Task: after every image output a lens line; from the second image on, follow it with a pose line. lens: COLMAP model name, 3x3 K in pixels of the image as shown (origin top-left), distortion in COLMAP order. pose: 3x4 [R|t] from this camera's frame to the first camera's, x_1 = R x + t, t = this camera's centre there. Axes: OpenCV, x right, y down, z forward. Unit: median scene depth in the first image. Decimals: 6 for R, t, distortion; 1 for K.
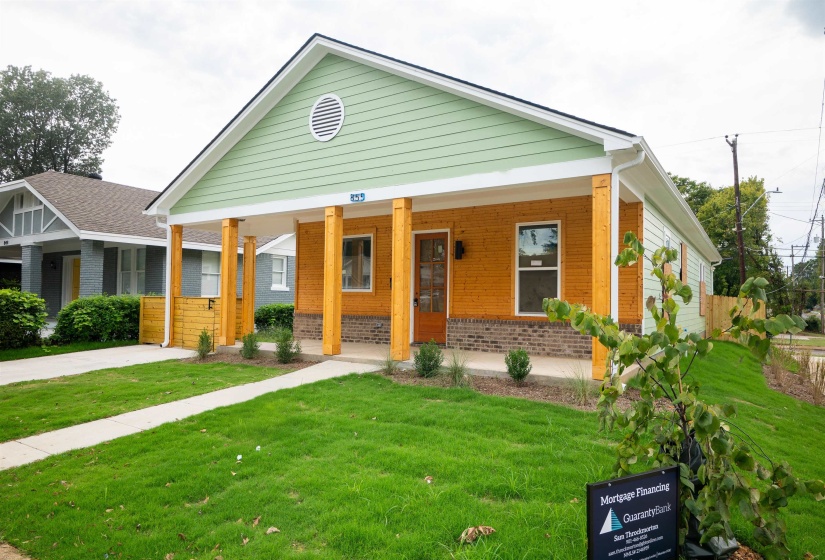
lens RADIAL K [[520.9, 0, 412.5], [0, 520.9, 280.0], [0, 0, 1]] dist [-0.006795, 0.002424]
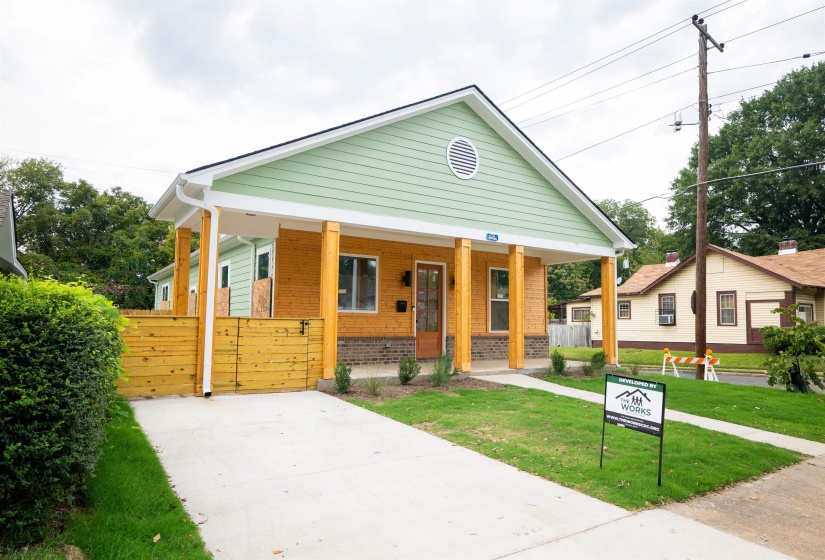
lens RADIAL K [[520.9, 0, 412.5], [0, 520.9, 280.0], [0, 0, 1]] dist [-0.006795, 0.002424]
pose [[0.395826, 0.069788, 0.915670, -1.188778], [-0.041168, 0.997454, -0.058225, 0.017269], [-0.917402, -0.014650, 0.397691, 0.640933]]
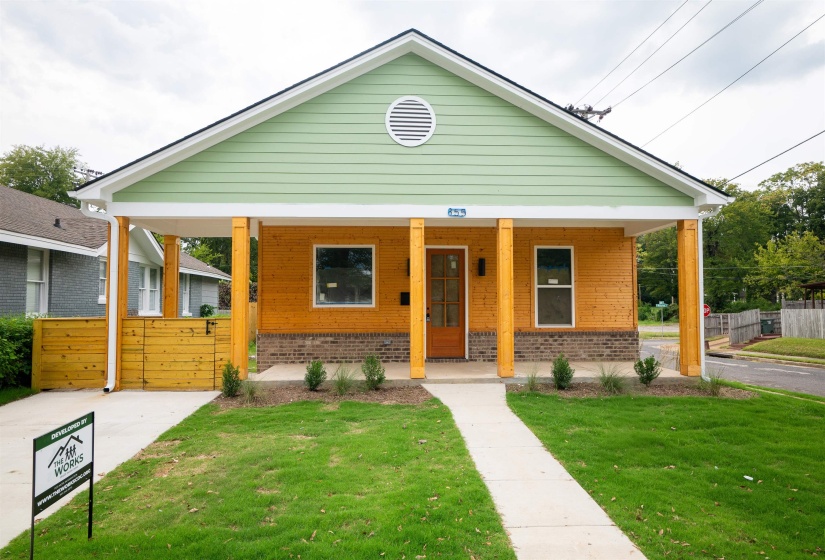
lens RADIAL K [[520.9, 0, 412.5], [0, 520.9, 280.0], [0, 0, 1]] dist [-0.006795, 0.002424]
pose [[0.806822, 0.014085, 0.590626, -0.691180], [-0.009791, 0.999897, -0.010470, -0.020358], [-0.590713, 0.002665, 0.806877, 0.249822]]
